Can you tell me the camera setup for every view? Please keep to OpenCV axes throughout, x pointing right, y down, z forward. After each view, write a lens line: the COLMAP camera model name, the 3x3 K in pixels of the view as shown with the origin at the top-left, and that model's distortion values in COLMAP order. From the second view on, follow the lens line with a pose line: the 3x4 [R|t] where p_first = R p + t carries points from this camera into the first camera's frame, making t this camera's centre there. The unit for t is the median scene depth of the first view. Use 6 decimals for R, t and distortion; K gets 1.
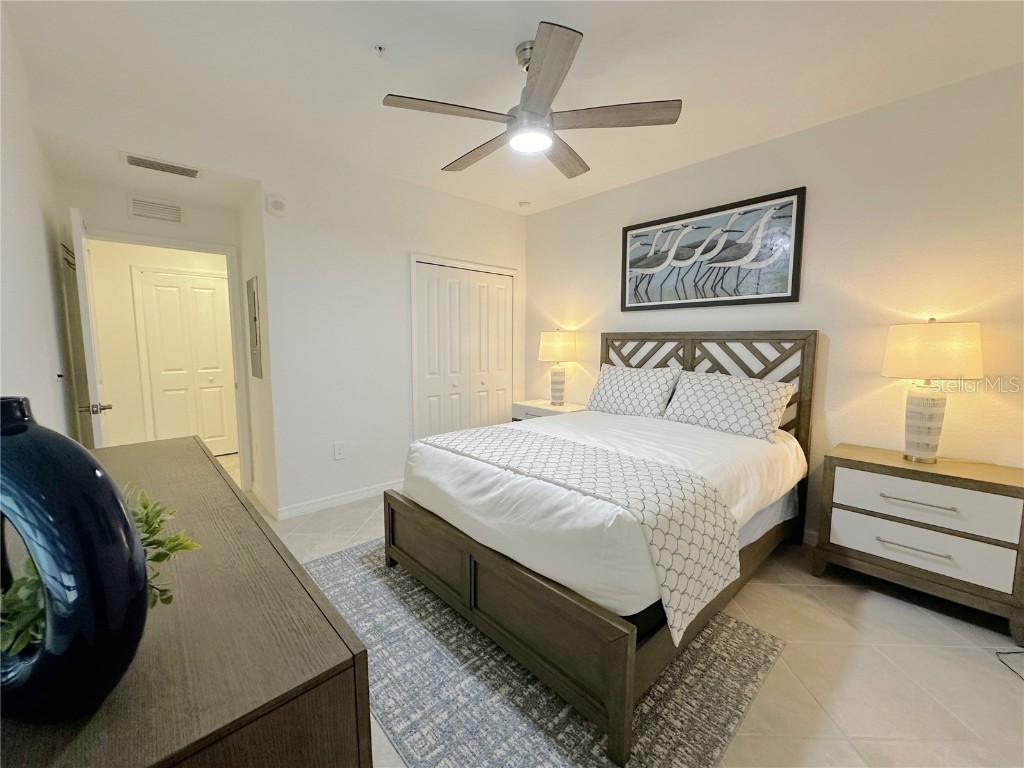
lens RADIAL K [[417.9, 0, 510.5], [0, 417.9, 382.7], [0, 0, 1]] dist [-0.002297, 0.000485]
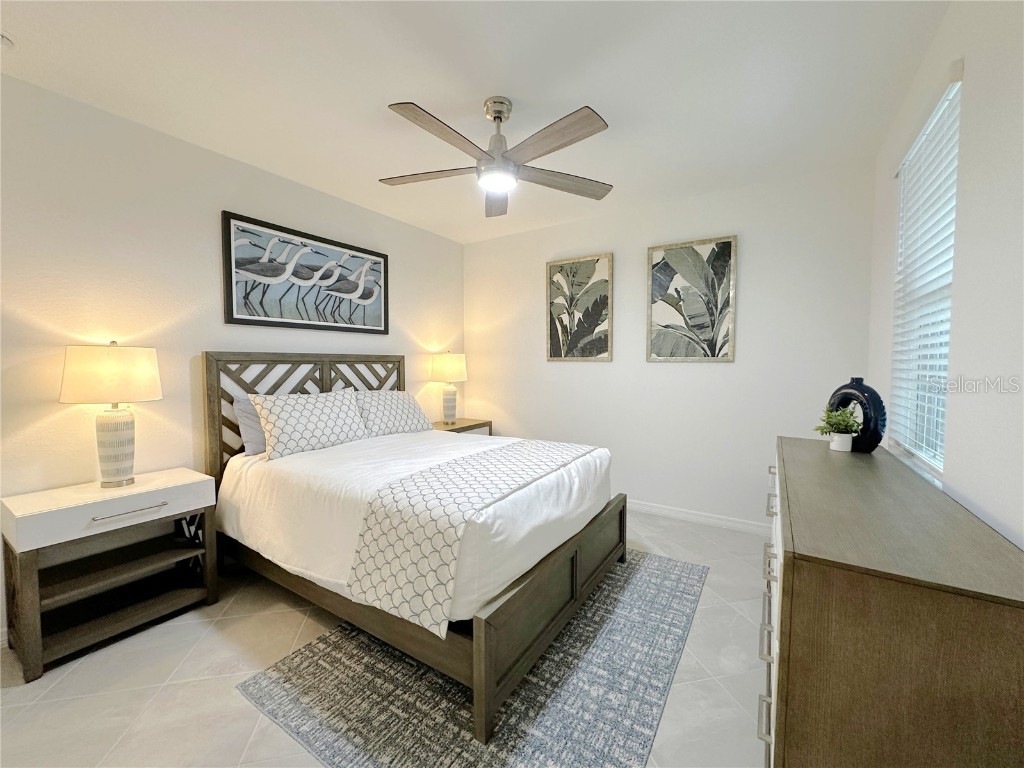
lens RADIAL K [[413.2, 0, 512.0], [0, 413.2, 384.0], [0, 0, 1]] dist [-0.013191, 0.000077]
pose [[-0.259721, -0.051872, 0.964289, -0.660912], [0.097724, 0.992018, 0.079685, -0.085404], [-0.960726, 0.114931, -0.252579, 0.833008]]
